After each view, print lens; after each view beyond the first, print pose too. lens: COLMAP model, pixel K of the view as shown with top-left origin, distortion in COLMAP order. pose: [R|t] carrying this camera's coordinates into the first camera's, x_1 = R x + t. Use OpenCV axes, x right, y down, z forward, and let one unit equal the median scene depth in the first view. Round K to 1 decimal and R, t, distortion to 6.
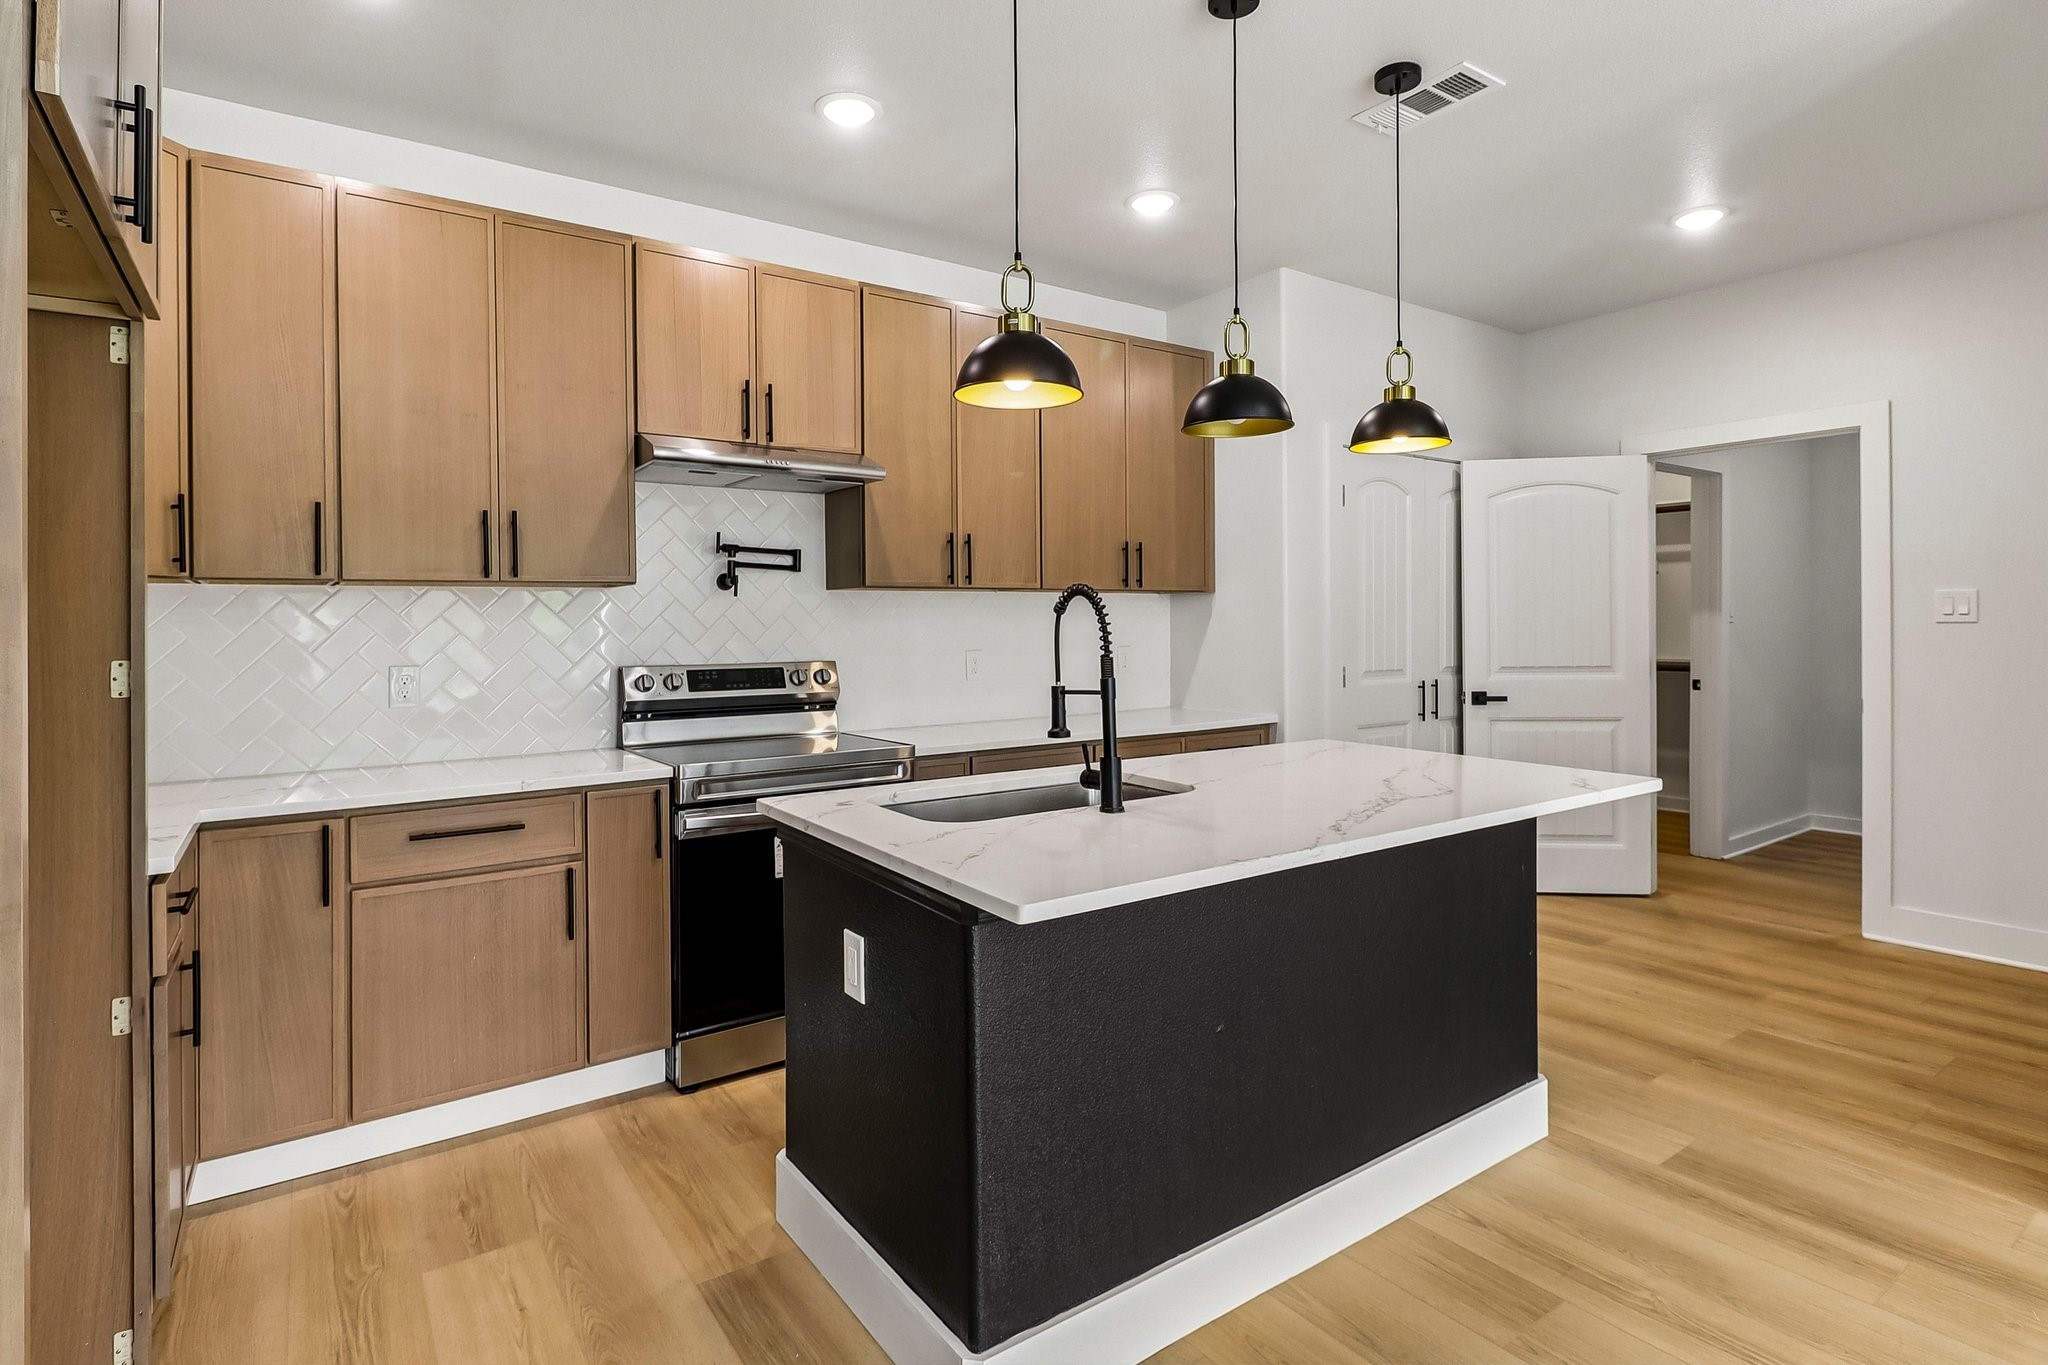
lens RADIAL K [[1036.6, 0, 1020.4], [0, 1036.6, 625.5], [0, 0, 1]] dist [0.023246, 0.000179]
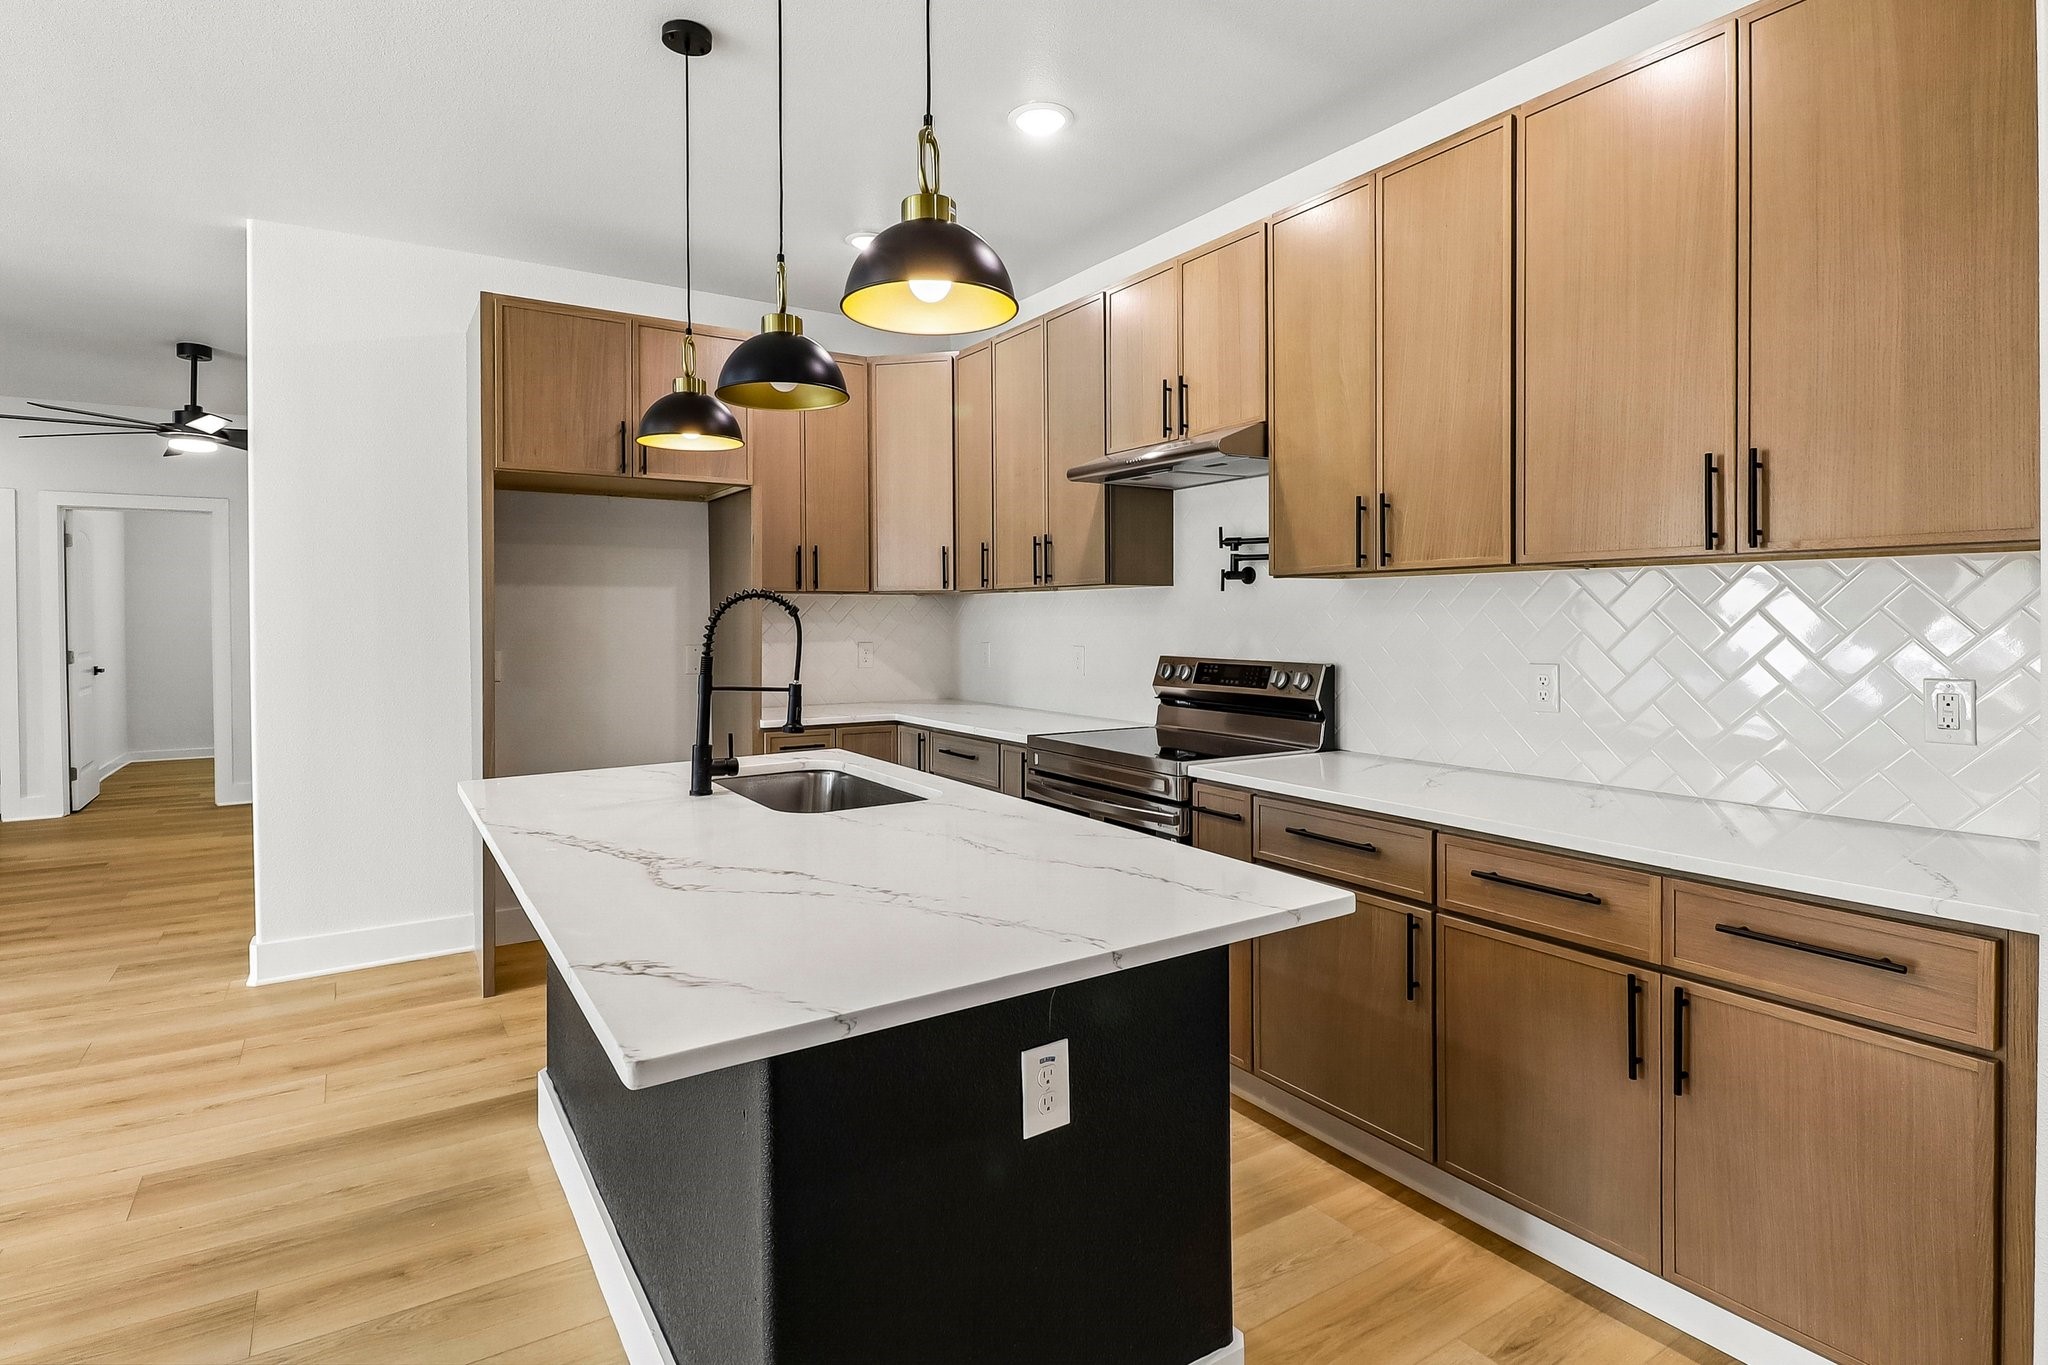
lens RADIAL K [[1036.6, 0, 1020.4], [0, 1036.6, 625.5], [0, 0, 1]] dist [0.023246, 0.000179]
pose [[-0.033285, 0.018495, -0.999275, 0.762175], [0.000795, 0.999829, 0.018478, -0.014294], [0.999446, -0.000179, -0.033294, 0.892223]]
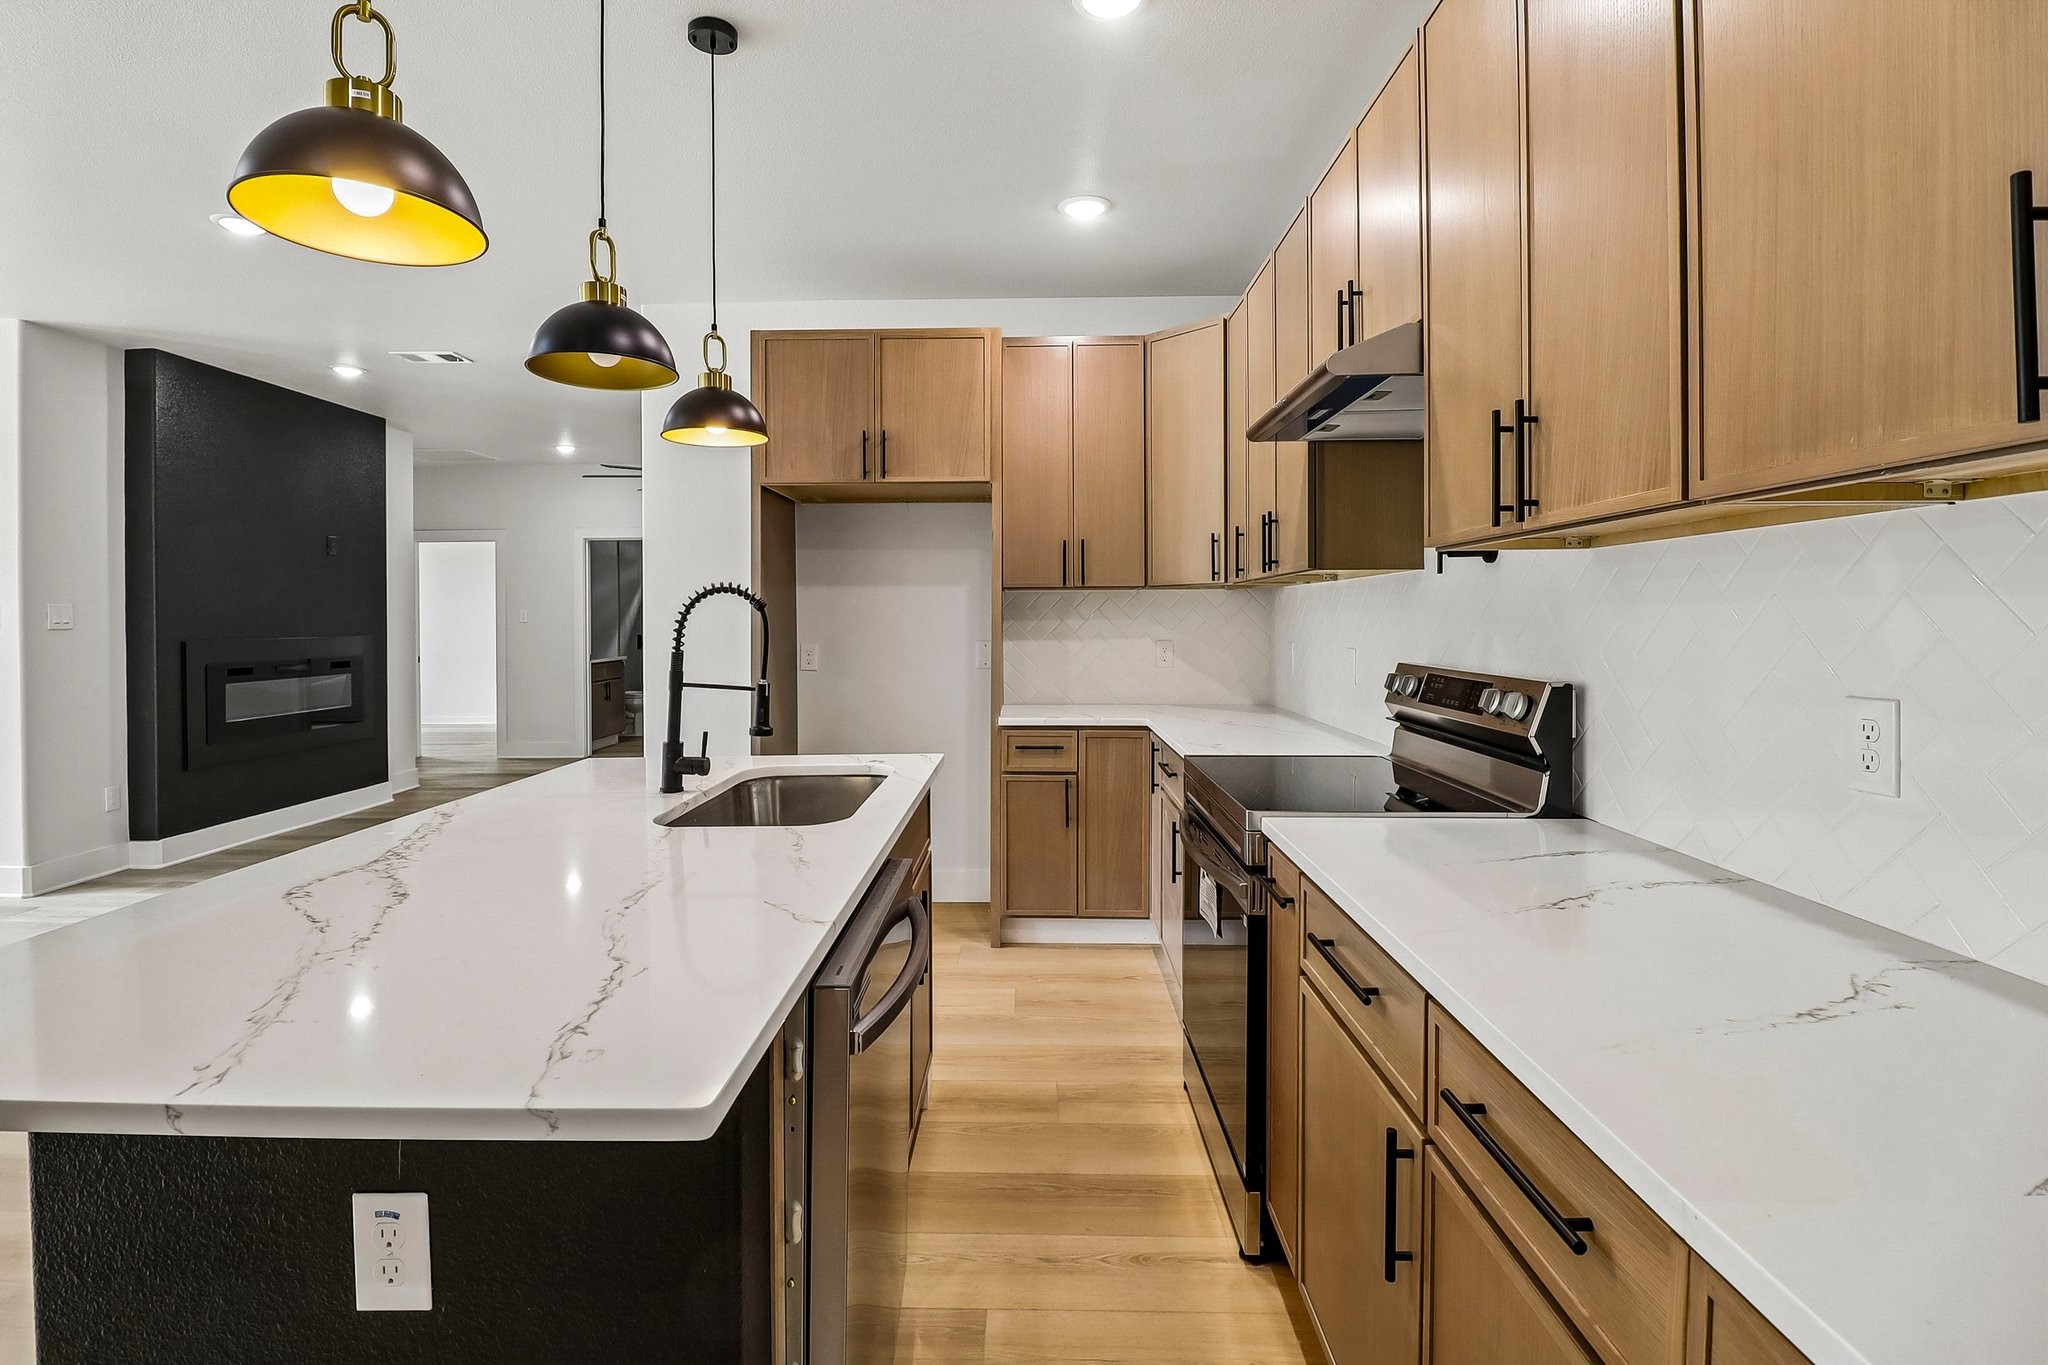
lens RADIAL K [[956.6, 0, 1012.3], [0, 956.6, 622.2], [0, 0, 1]] dist [-0.003233, -0.000920]
pose [[-0.593040, 0.015625, -0.805021, 0.440735], [0.008042, 0.999877, 0.013483, -0.006526], [0.805133, 0.001522, -0.593093, 1.220020]]
